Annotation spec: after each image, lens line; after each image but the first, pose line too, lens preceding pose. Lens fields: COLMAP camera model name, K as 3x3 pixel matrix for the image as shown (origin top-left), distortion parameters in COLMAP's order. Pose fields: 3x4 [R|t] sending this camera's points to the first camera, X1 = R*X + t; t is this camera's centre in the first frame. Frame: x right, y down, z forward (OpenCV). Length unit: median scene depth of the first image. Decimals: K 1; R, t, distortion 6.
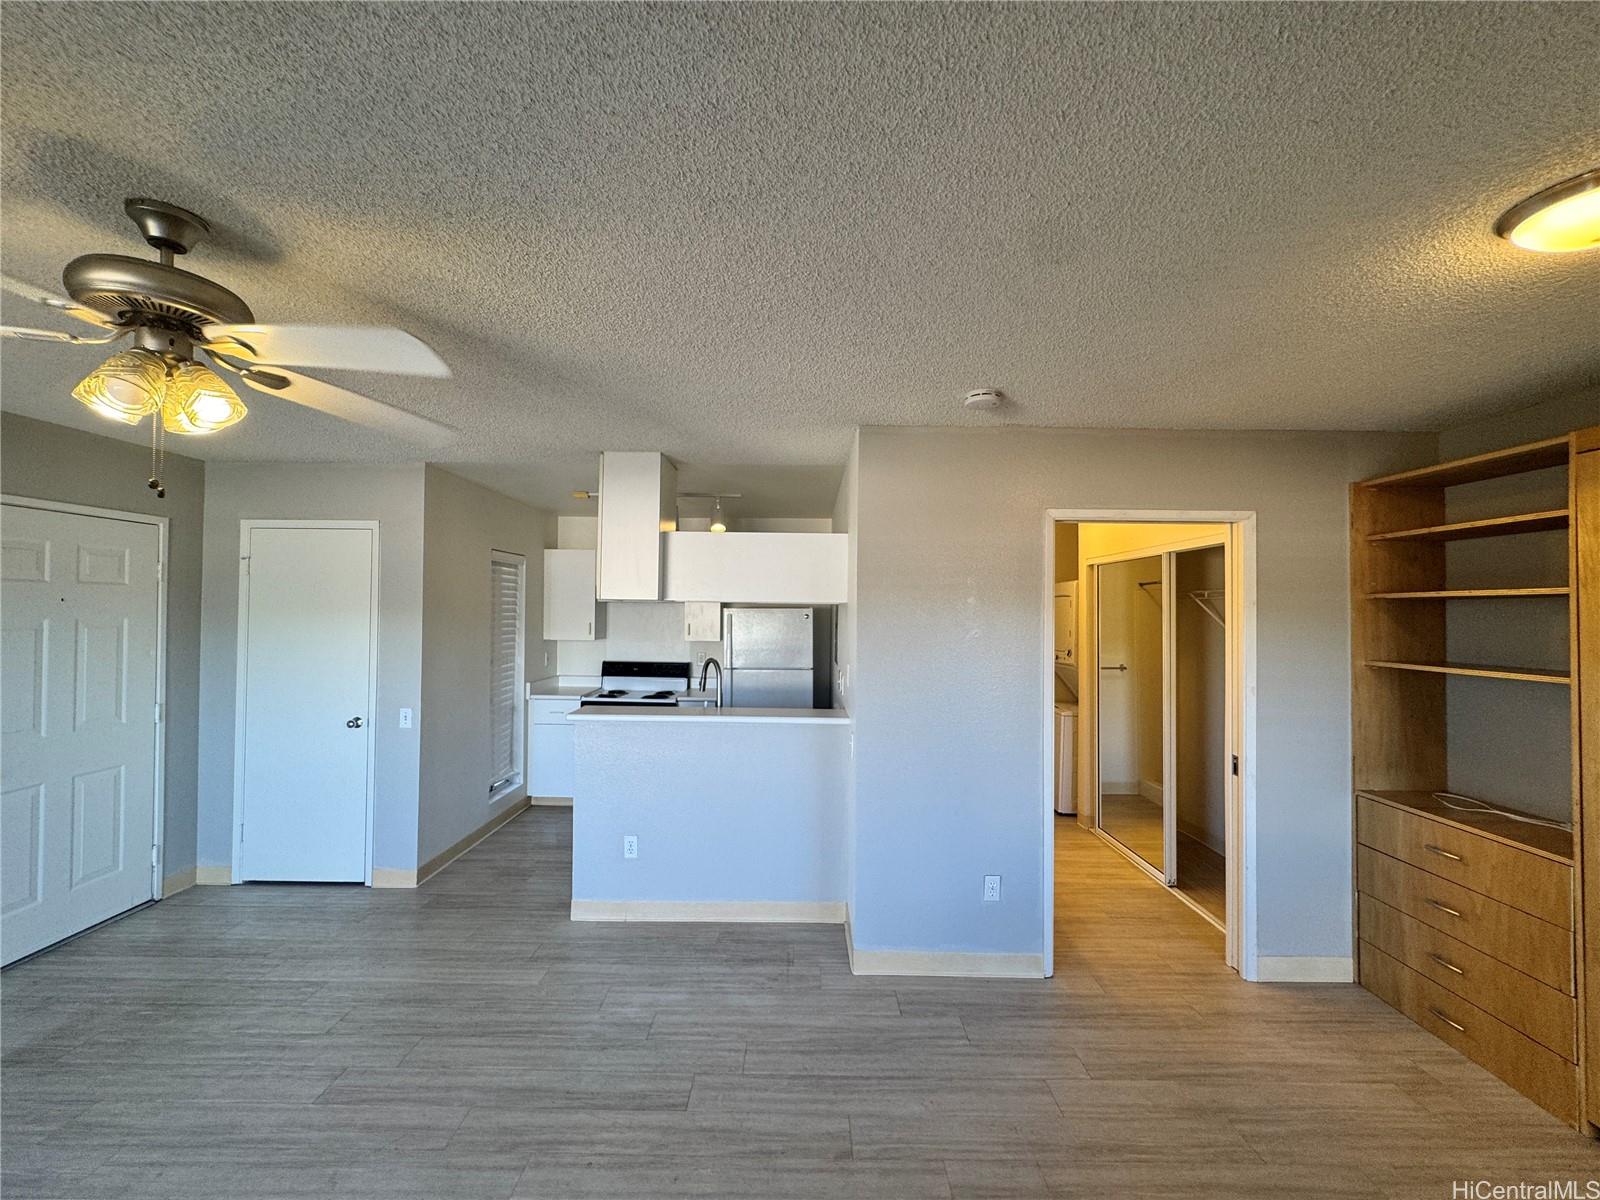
lens RADIAL K [[639.5, 0, 798.4], [0, 639.5, 599.7], [0, 0, 1]] dist [-0.003177, 0.000690]
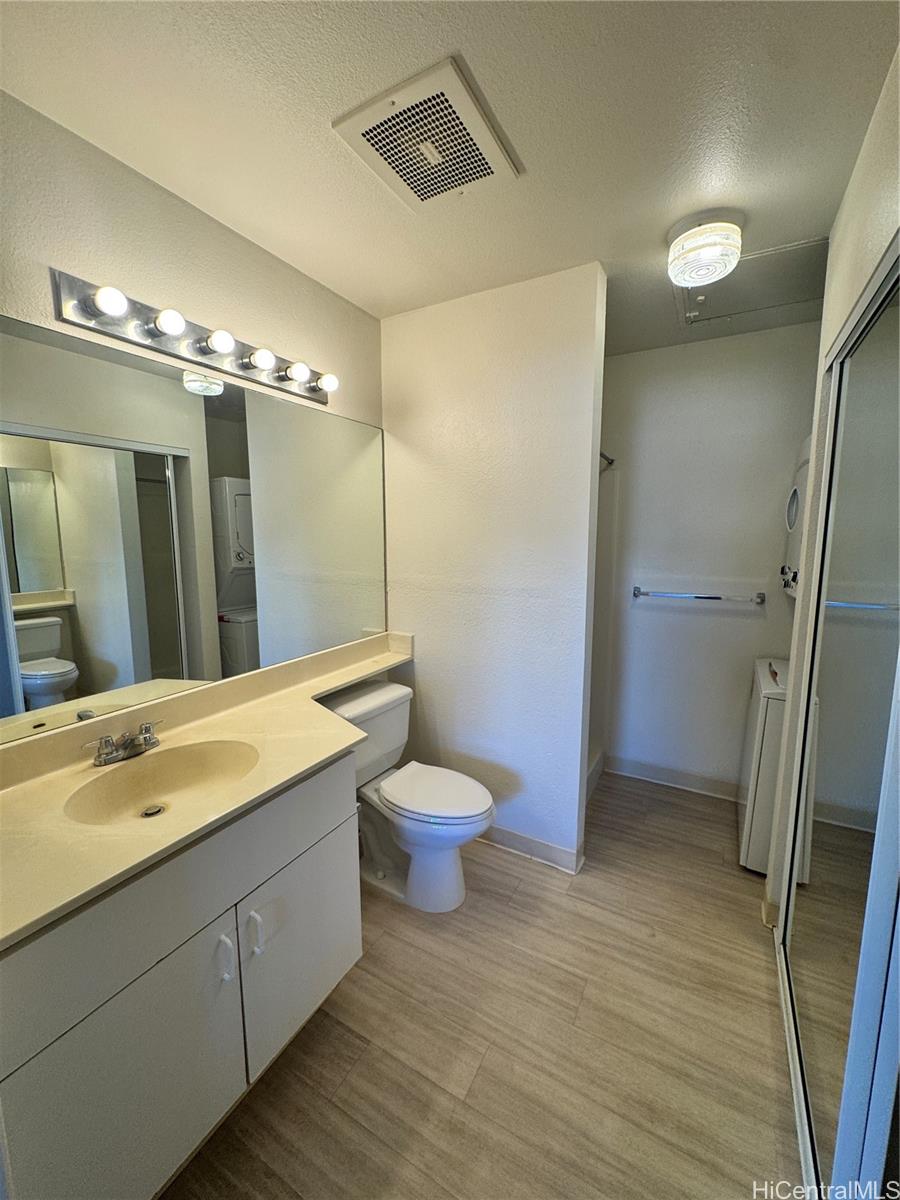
lens RADIAL K [[479.6, 0, 454.6], [0, 479.6, 598.8], [0, 0, 1]] dist [-0.003177, 0.000690]
pose [[0.874897, 0.057343, -0.480903, 0.638939], [0.017202, 0.988660, 0.149185, 0.067960], [0.484004, -0.138794, 0.863989, 0.939962]]
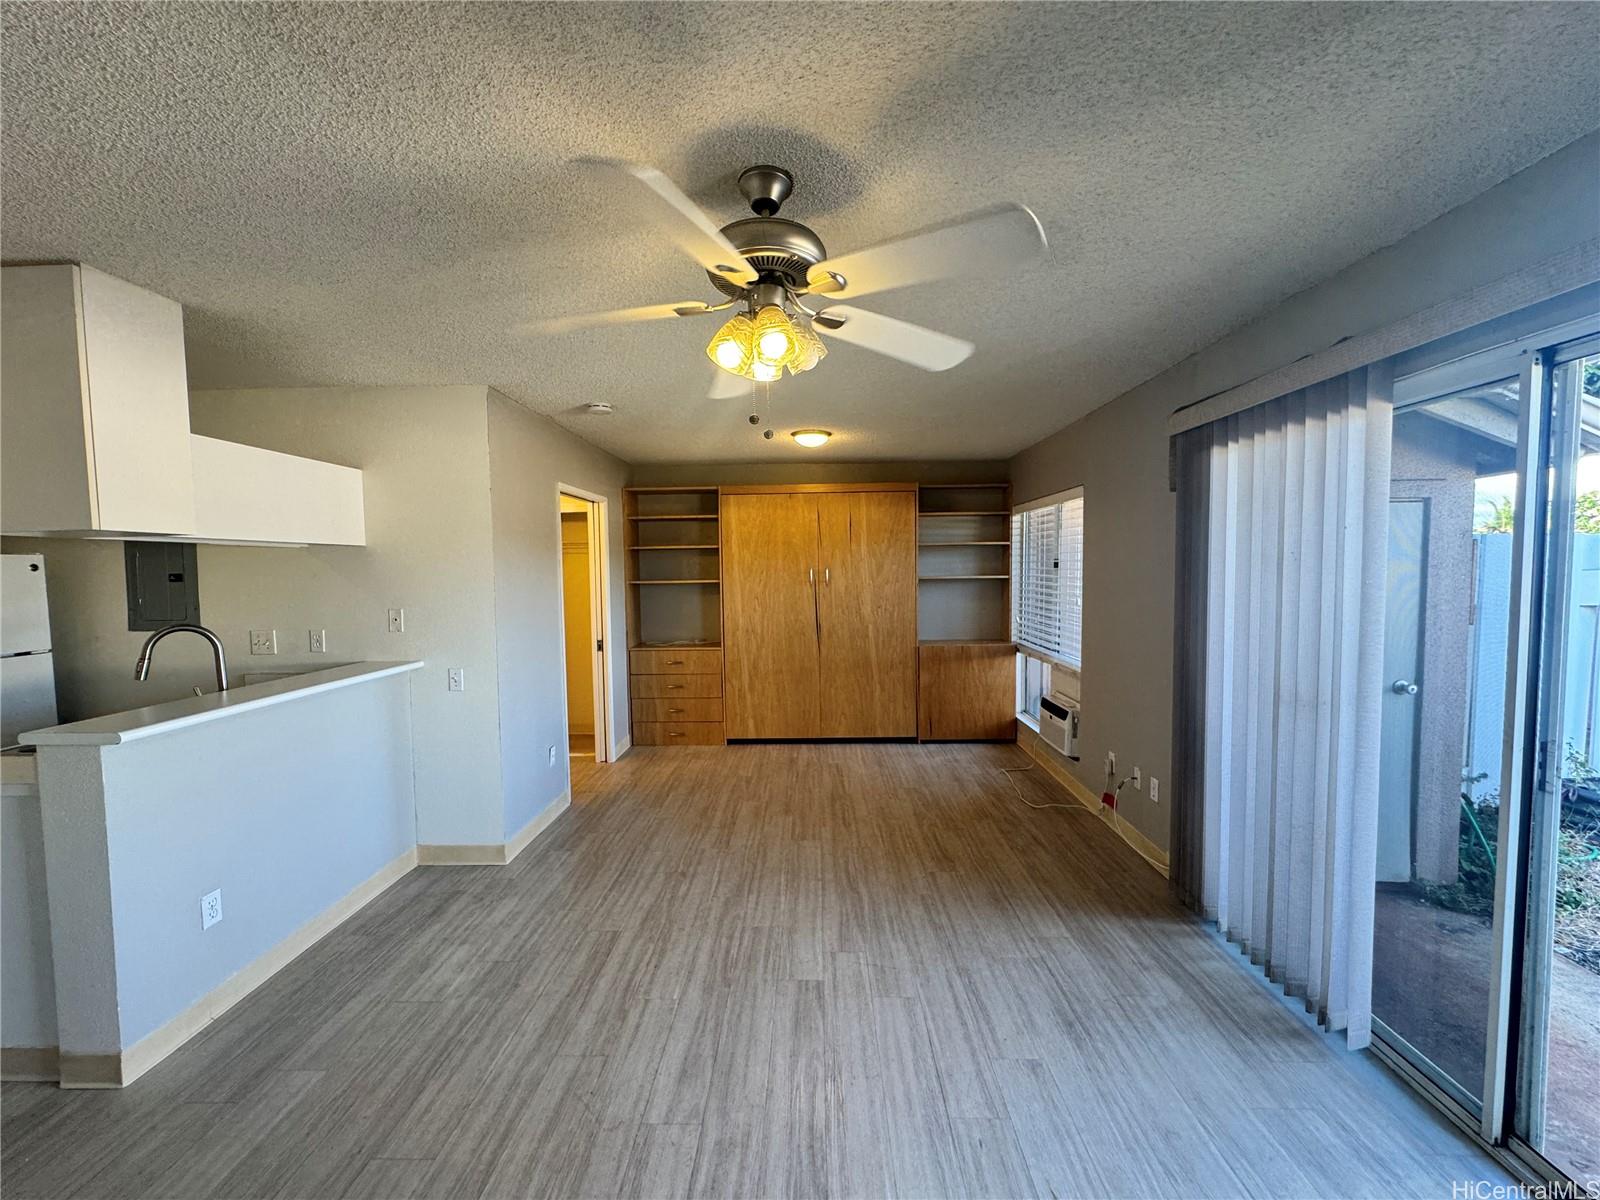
lens RADIAL K [[639.5, 0, 798.5], [0, 639.5, 598.9], [0, 0, 1]] dist [-0.003177, 0.000690]
pose [[0.021831, -0.062087, 0.997832, -0.978296], [-0.003353, 0.998060, 0.062175, 0.025601], [-0.999756, -0.004703, 0.021581, 0.417724]]
